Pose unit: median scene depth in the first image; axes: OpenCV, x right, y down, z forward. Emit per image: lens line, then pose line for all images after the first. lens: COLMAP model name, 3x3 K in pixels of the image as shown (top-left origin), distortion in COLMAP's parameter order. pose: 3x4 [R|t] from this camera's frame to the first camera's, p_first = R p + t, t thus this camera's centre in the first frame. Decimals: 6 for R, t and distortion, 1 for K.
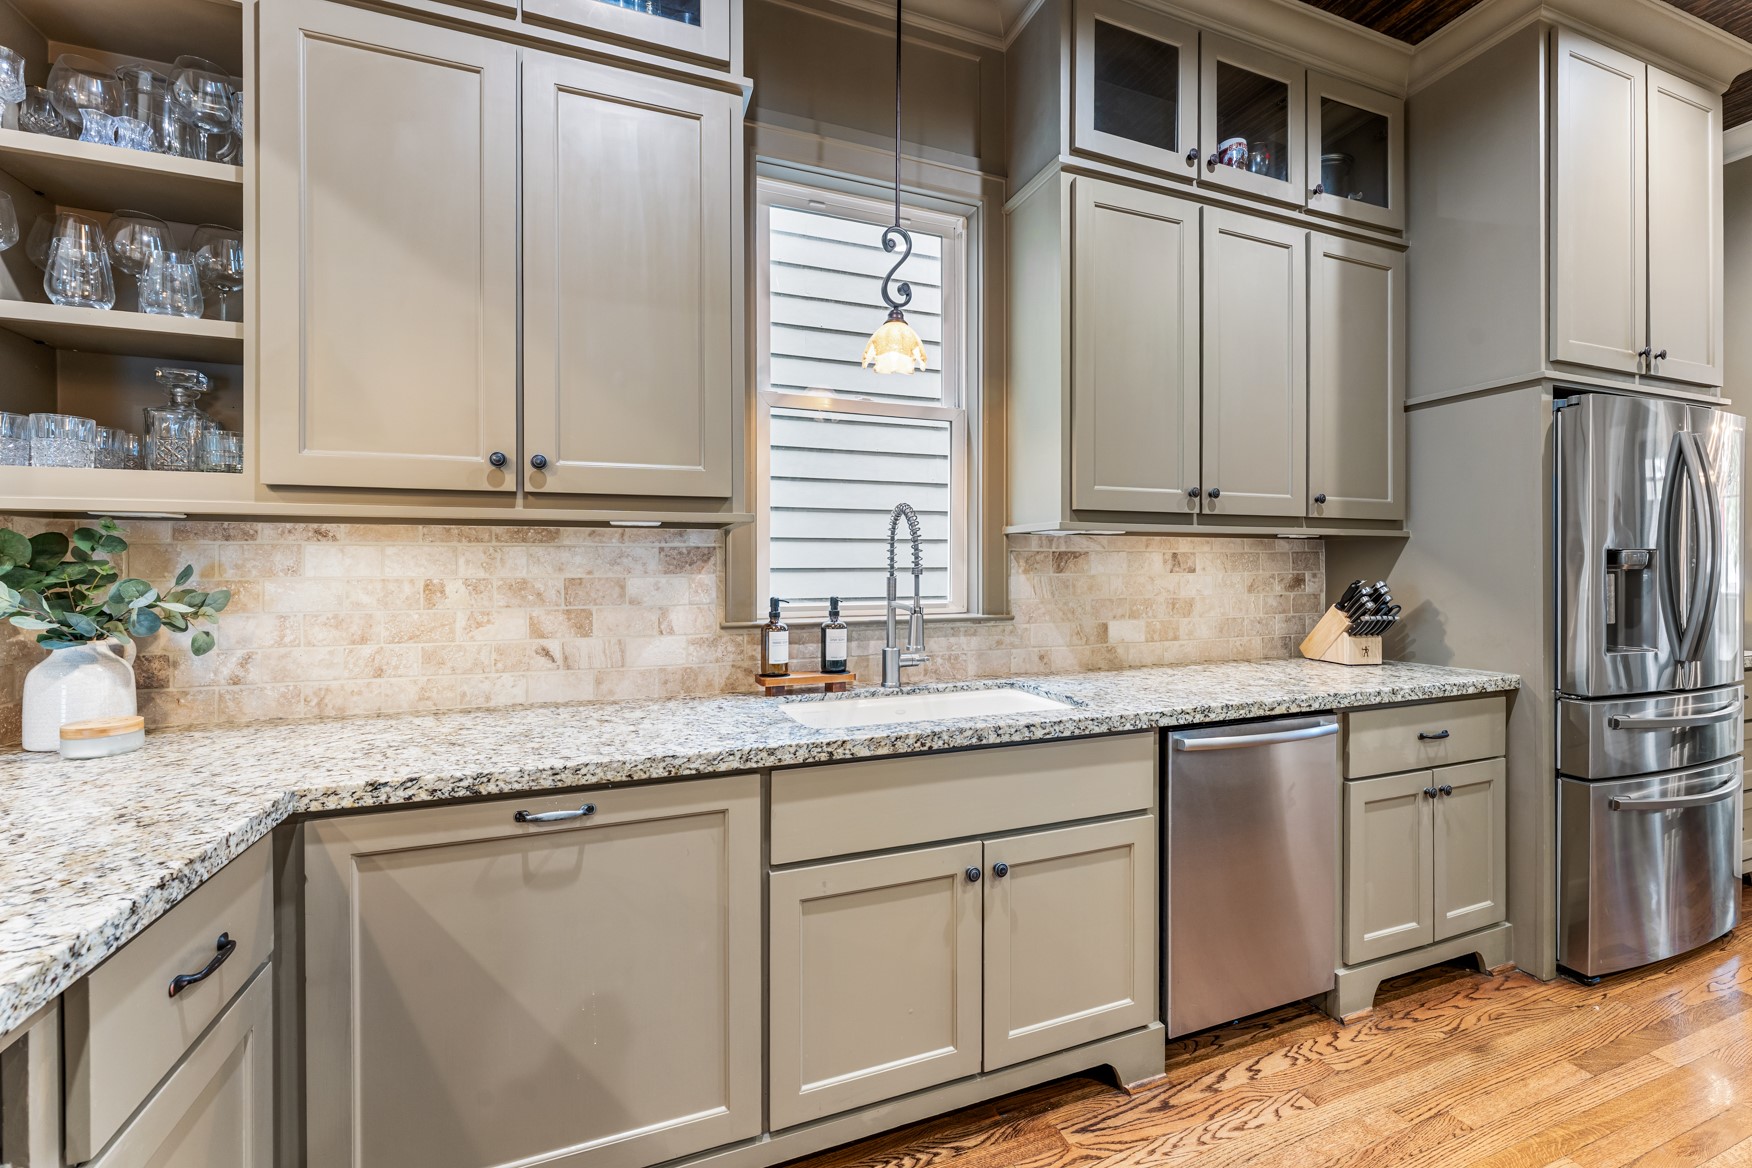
lens RADIAL K [[706.7, 0, 874.3], [0, 706.7, 573.0], [0, 0, 1]] dist [-0.003400, 0.000406]
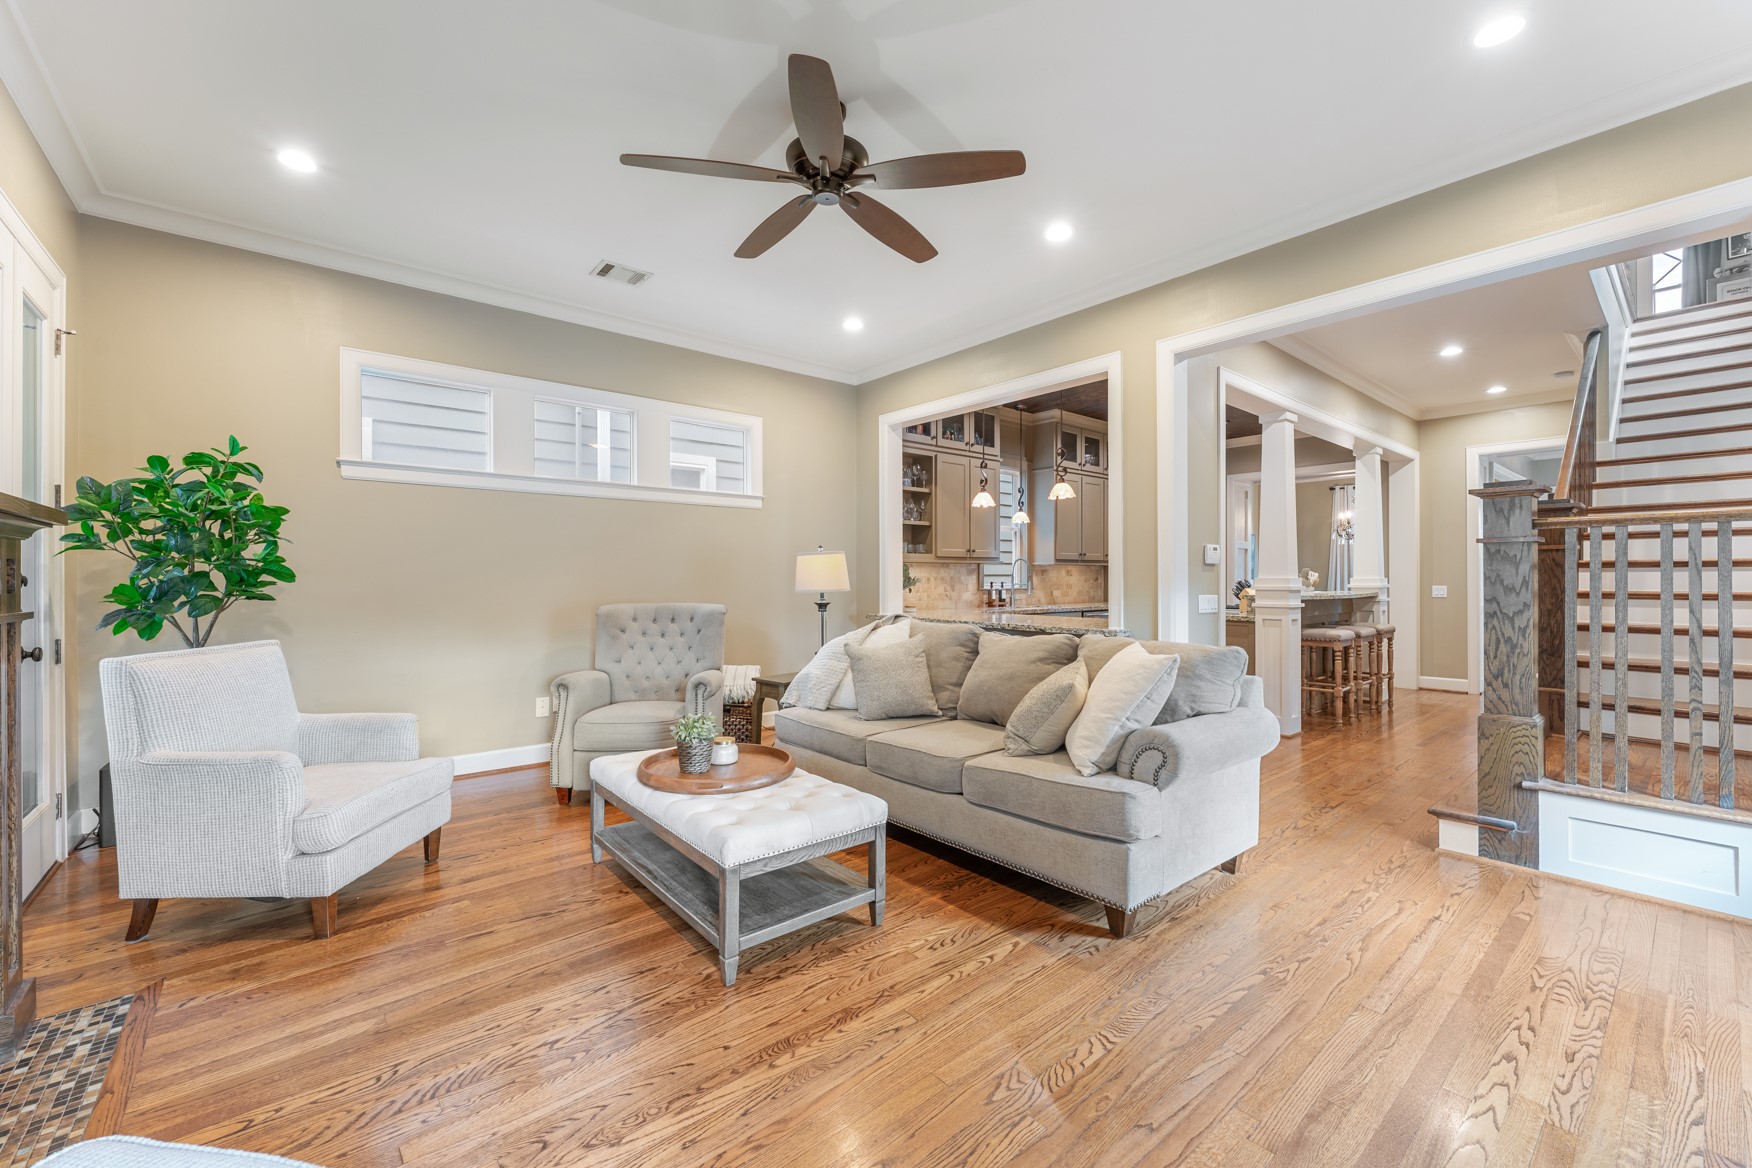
lens RADIAL K [[706.7, 0, 874.8], [0, 706.7, 585.5], [0, 0, 1]] dist [-0.003400, 0.000406]
pose [[0.943695, -0.001264, 0.330814, -2.285259], [-0.000968, 0.999978, 0.006583, 0.033616], [-0.330815, -0.006532, 0.943673, -2.732943]]
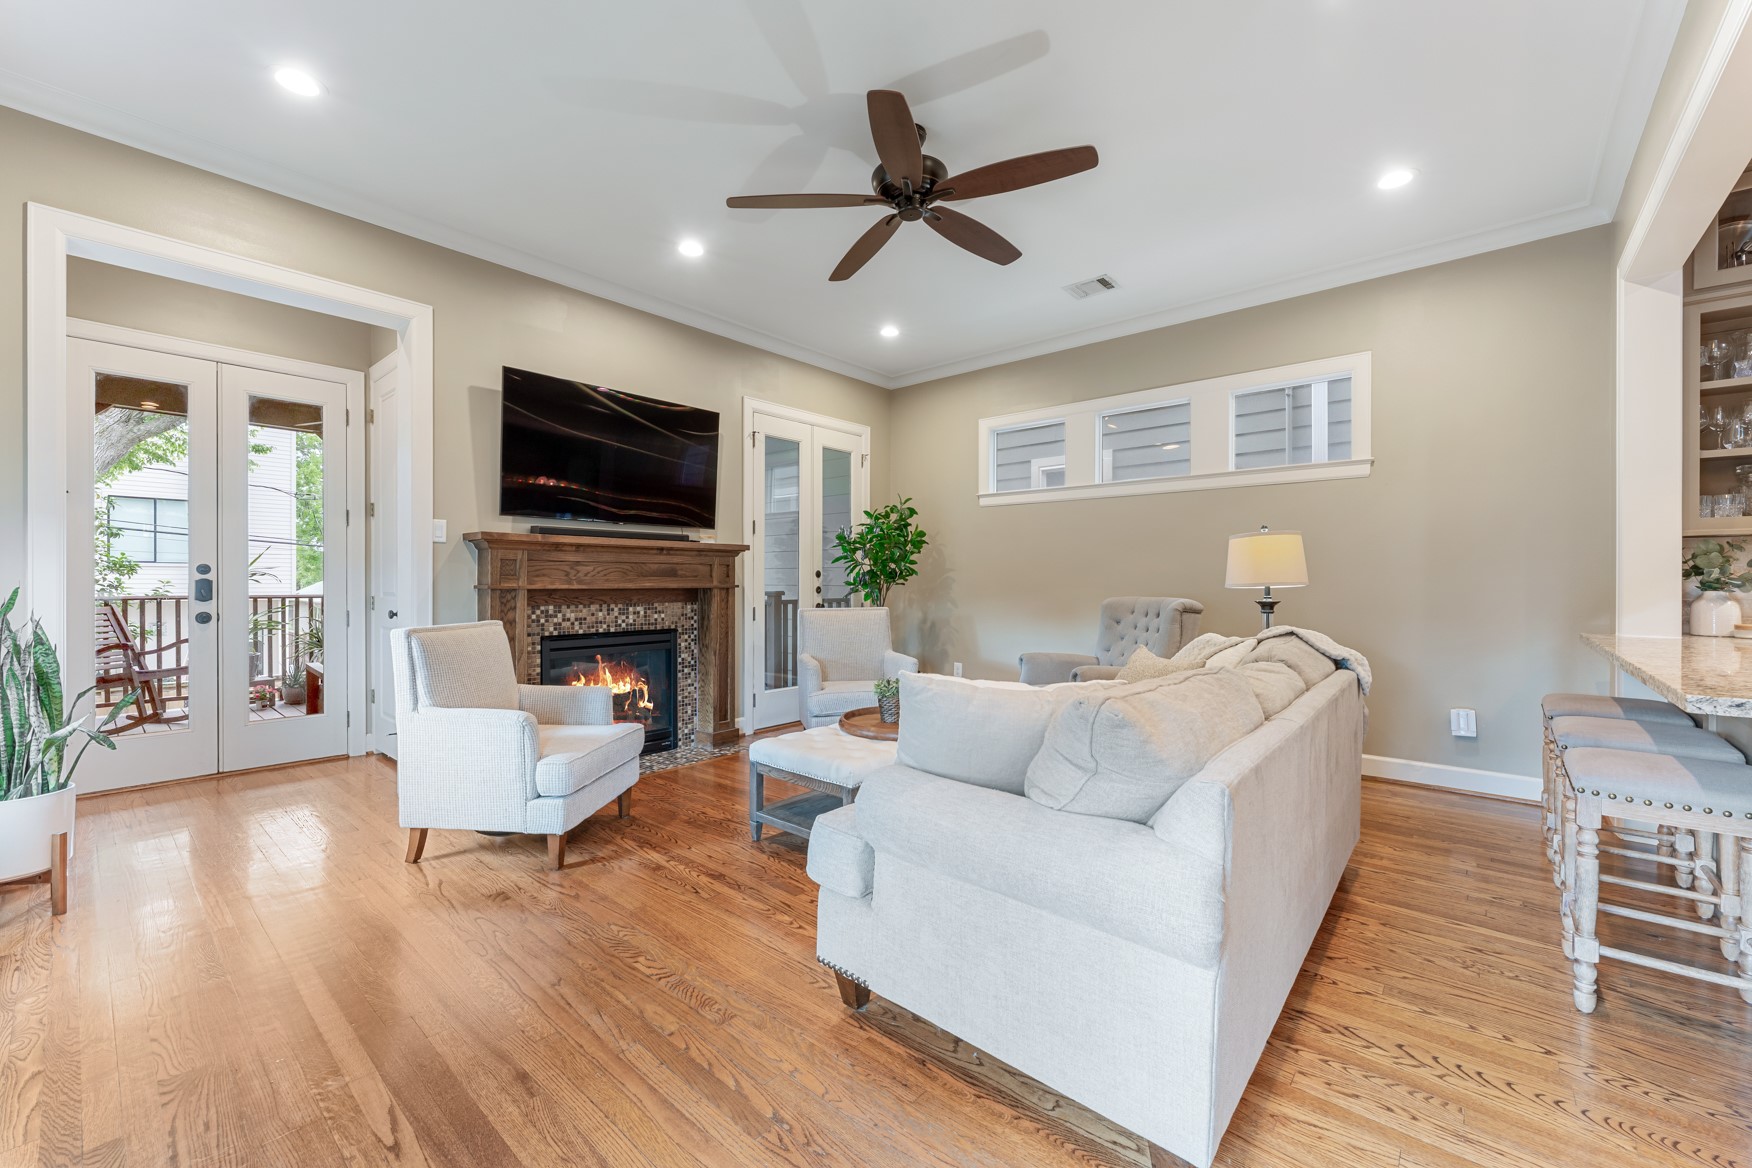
lens RADIAL K [[706.7, 0, 870.7], [0, 706.7, 579.9], [0, 0, 1]] dist [-0.003400, 0.000406]
pose [[0.463512, 0.003281, -0.886085, -0.363132], [-0.004948, 0.999987, 0.001114, 0.058271], [0.886077, 0.003868, 0.463522, -2.080982]]
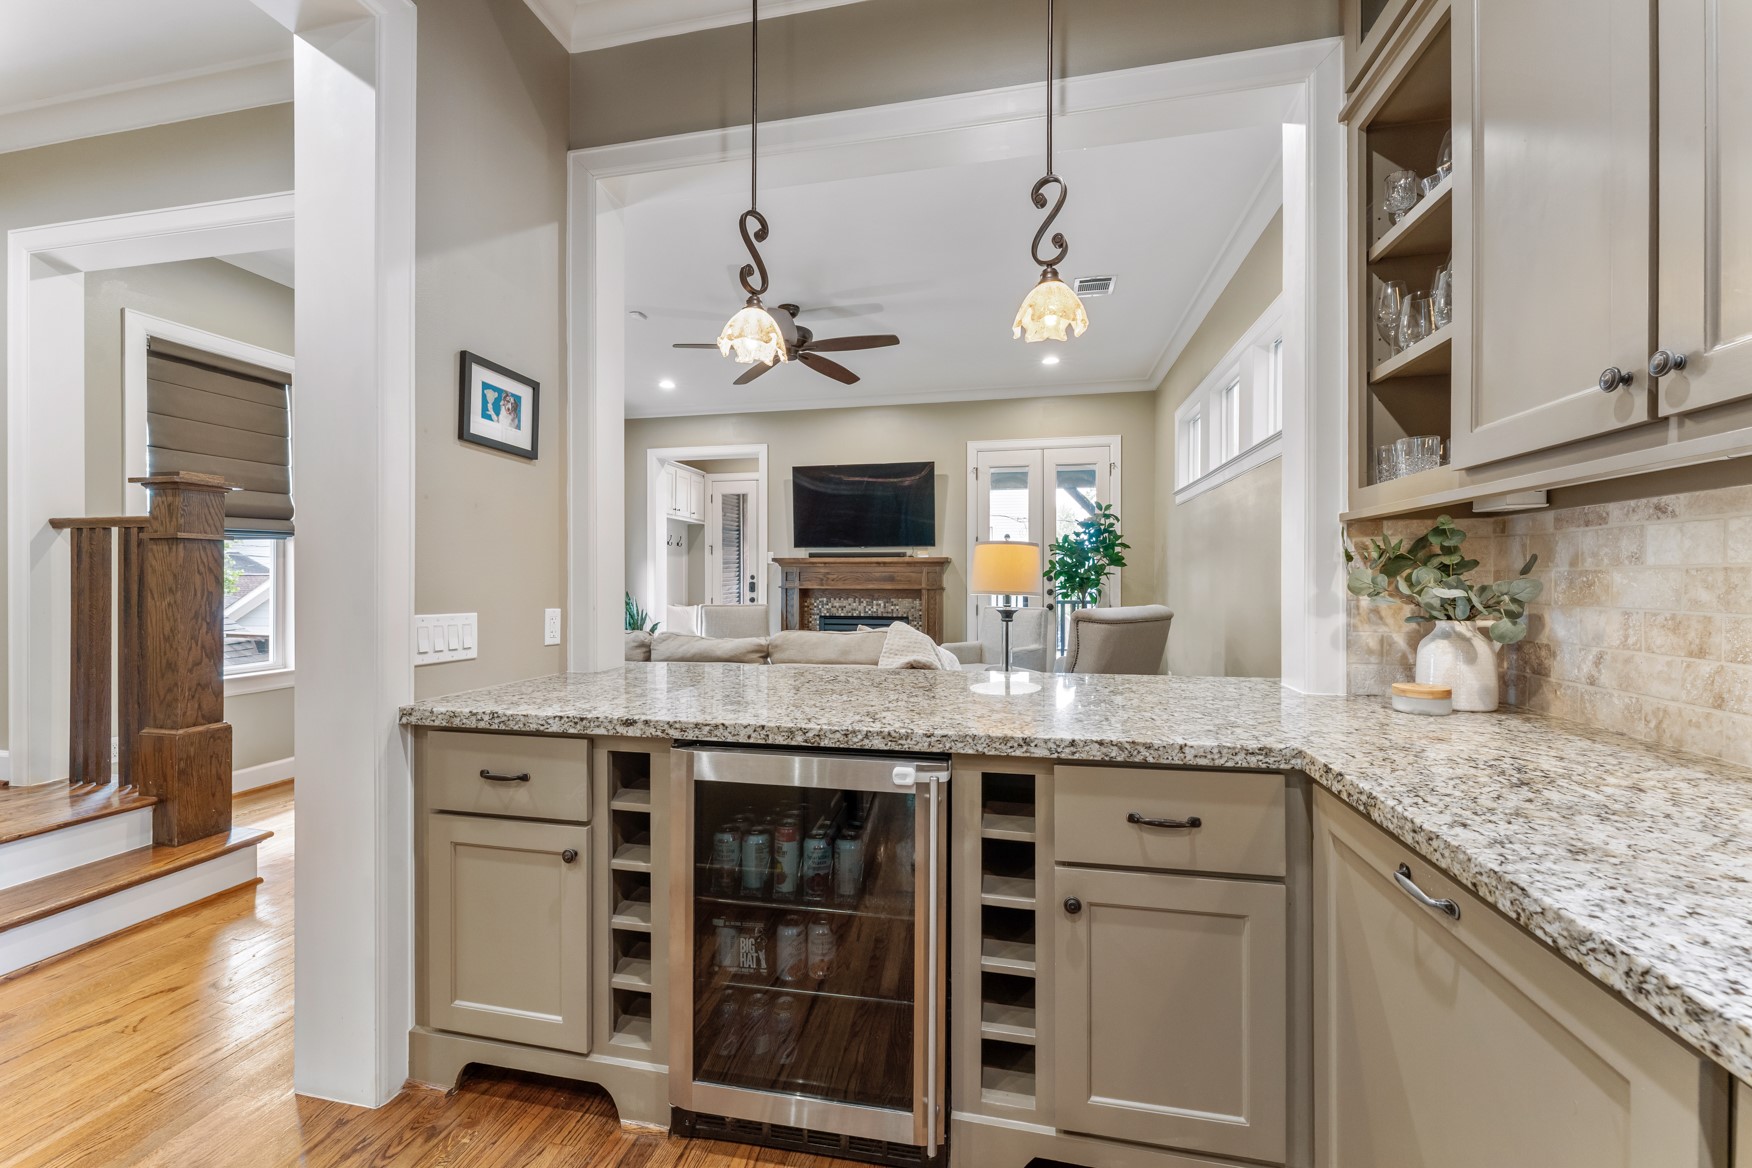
lens RADIAL K [[706.7, 0, 873.8], [0, 706.7, 579.8], [0, 0, 1]] dist [-0.003400, 0.000406]
pose [[-0.542309, 0.004781, -0.840166, 0.329907], [-0.001349, 0.999978, 0.006561, 0.017525], [0.840178, 0.004692, -0.542290, 0.676561]]
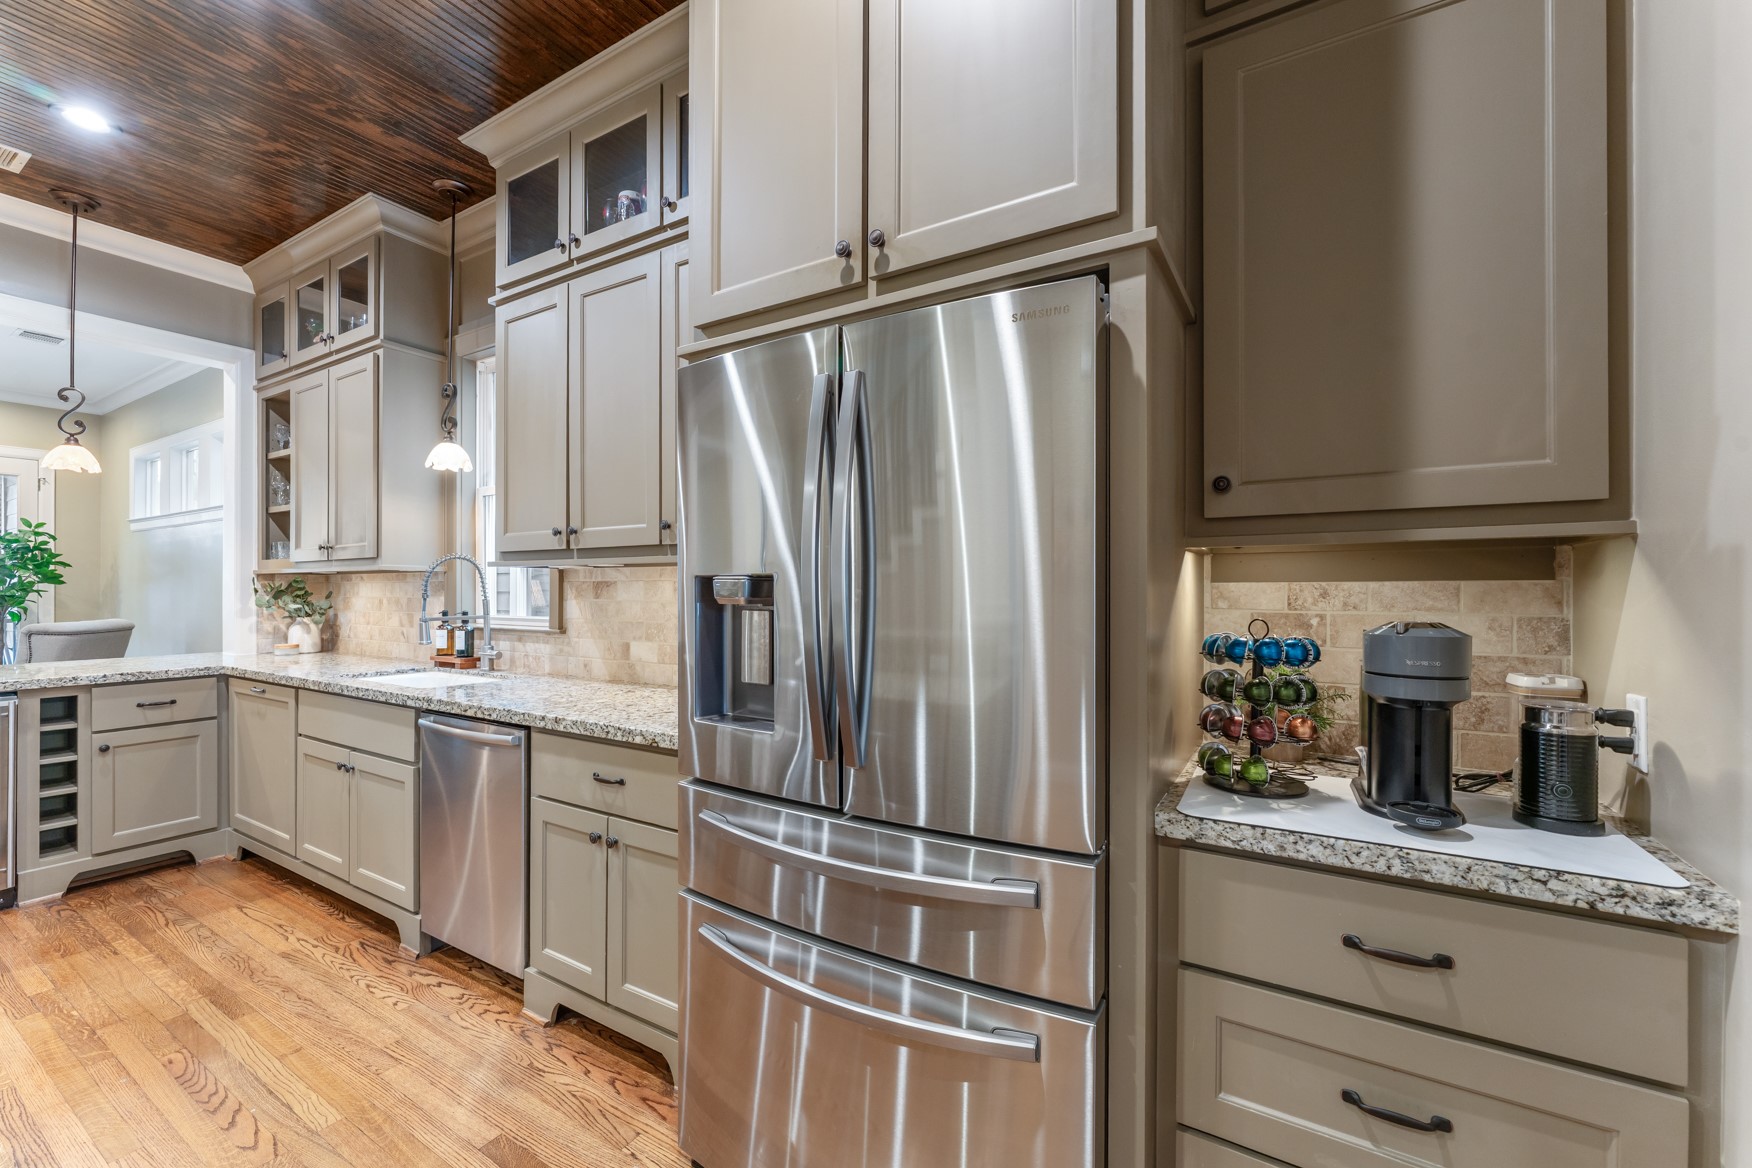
lens RADIAL K [[706.7, 0, 870.0], [0, 706.7, 593.5], [0, 0, 1]] dist [-0.003400, 0.000406]
pose [[0.615124, 0.006780, -0.788401, 2.142967], [-0.007994, 0.999965, 0.002361, -0.022914], [0.788390, 0.004850, 0.615157, 0.865219]]
